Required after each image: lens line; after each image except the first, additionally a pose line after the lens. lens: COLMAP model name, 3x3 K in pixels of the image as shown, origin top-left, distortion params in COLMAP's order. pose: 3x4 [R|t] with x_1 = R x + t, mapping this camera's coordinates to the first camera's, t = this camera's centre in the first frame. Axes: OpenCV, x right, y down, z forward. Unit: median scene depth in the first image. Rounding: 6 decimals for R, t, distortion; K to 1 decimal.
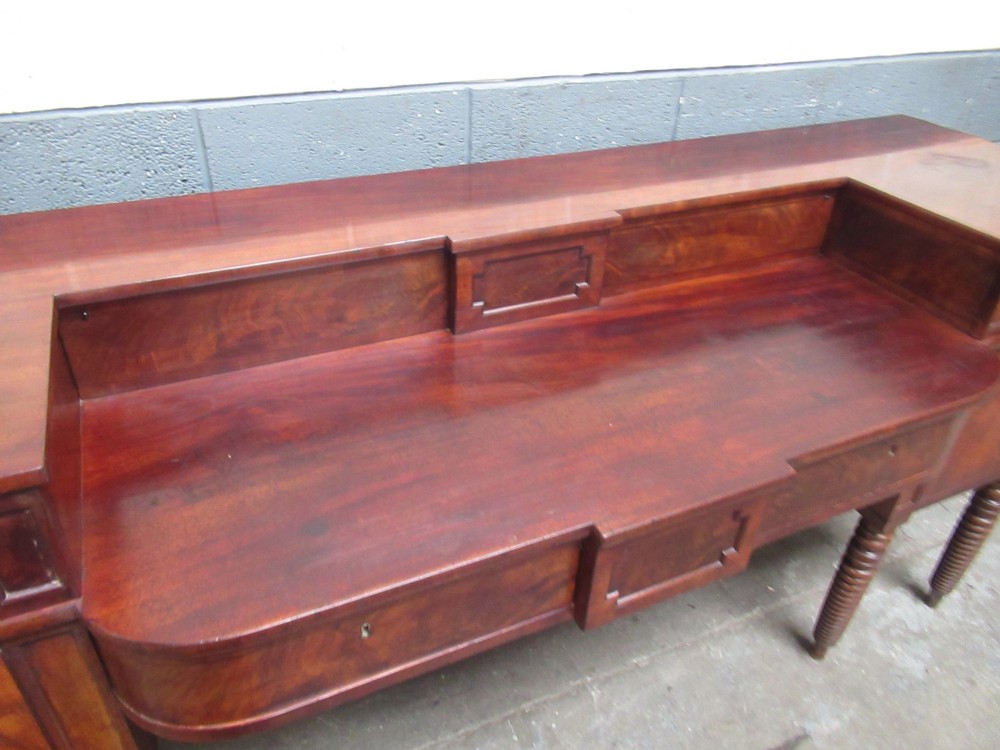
lens RADIAL K [[747.0, 0, 498.5], [0, 747.0, 375.5], [0, 0, 1]] dist [-0.014198, 0.009405]
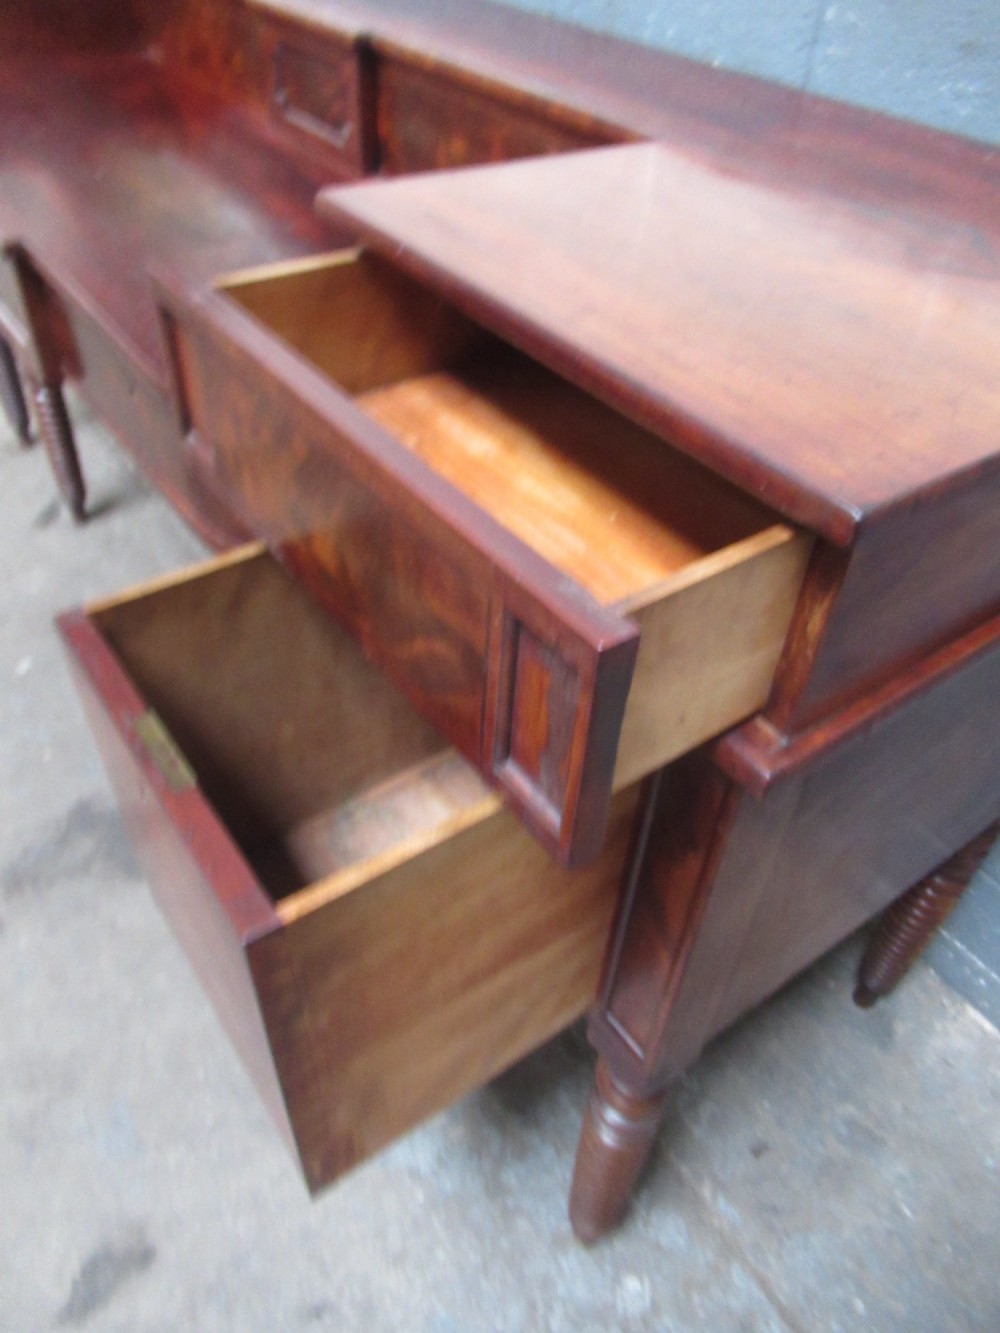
lens RADIAL K [[995.7, 0, 499.6], [0, 995.7, 661.9], [0, 0, 1]] dist [-0.014198, 0.009405]
pose [[0.188611, 0.629696, -0.753597, 1.268371], [-0.584643, 0.688566, 0.429033, -0.276649], [0.789062, 0.359665, 0.498018, 0.802916]]
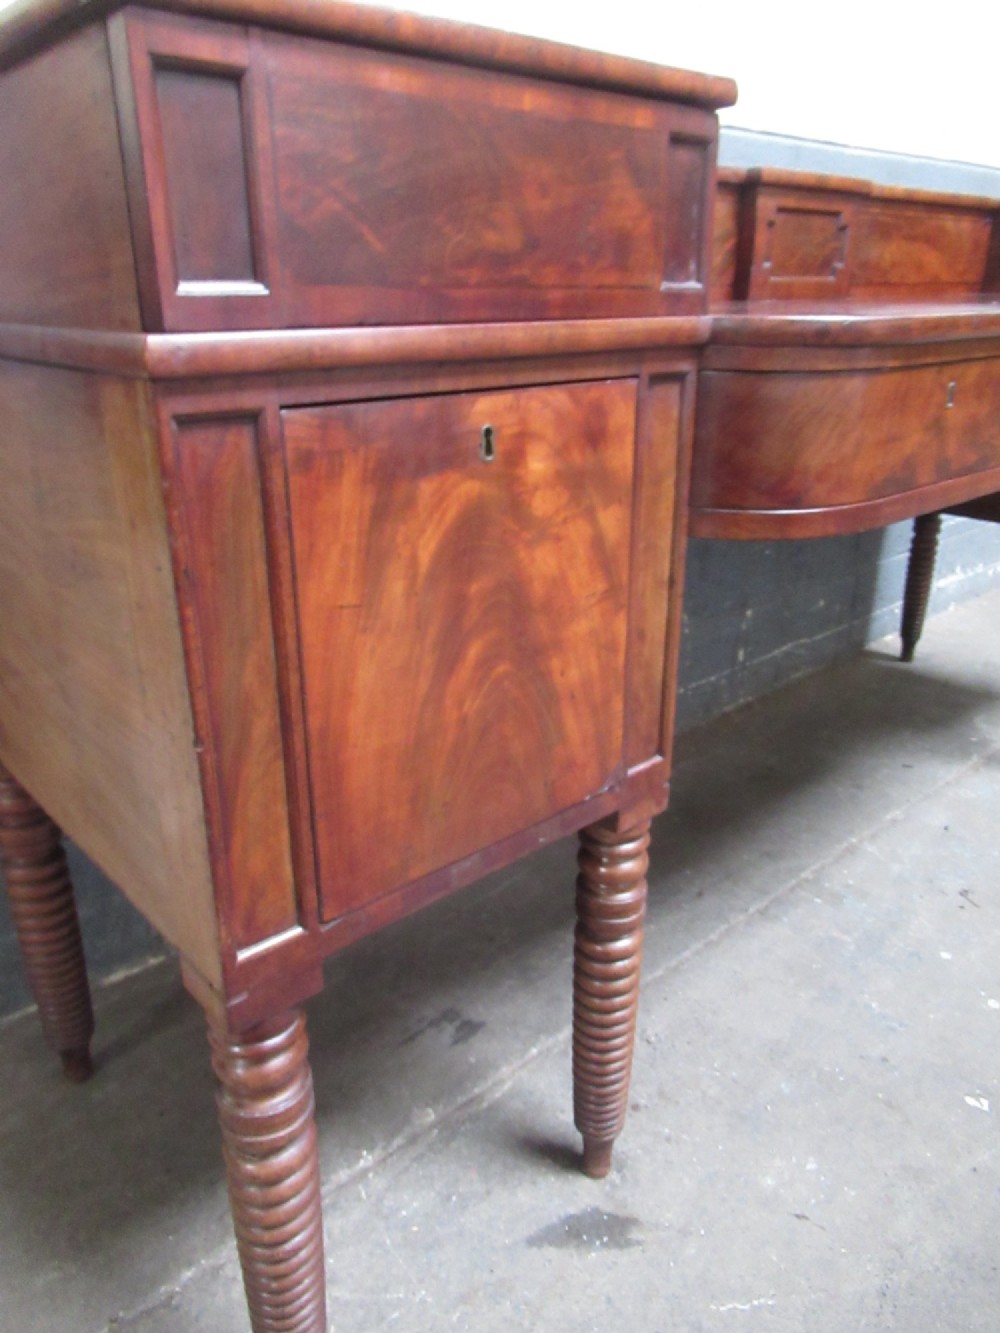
lens RADIAL K [[995.7, 0, 497.8], [0, 995.7, 661.9], [0, 0, 1]] dist [-0.014198, 0.009405]
pose [[0.954486, -0.147058, 0.259482, -0.664942], [0.201199, 0.959701, -0.196195, 0.492610], [-0.220173, 0.239473, 0.945609, 0.062539]]
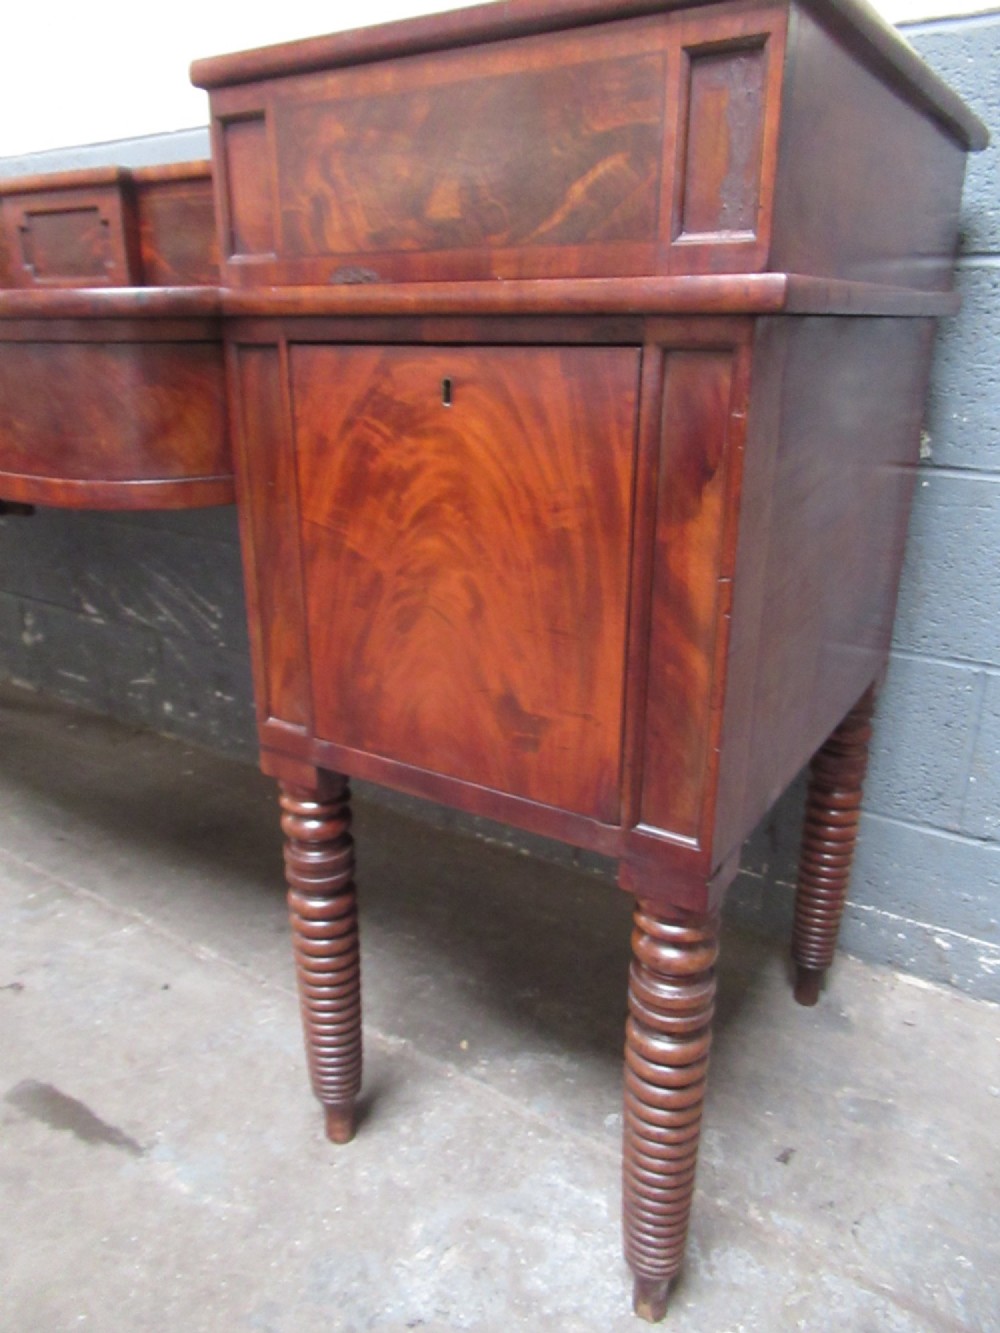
lens RADIAL K [[995.7, 0, 498.4], [0, 995.7, 662.9], [0, 0, 1]] dist [-0.014198, 0.009405]
pose [[0.534579, 0.238814, -0.810674, 1.343448], [-0.460073, 0.886882, -0.042120, 0.121693], [0.708913, 0.395486, 0.583980, 0.829482]]
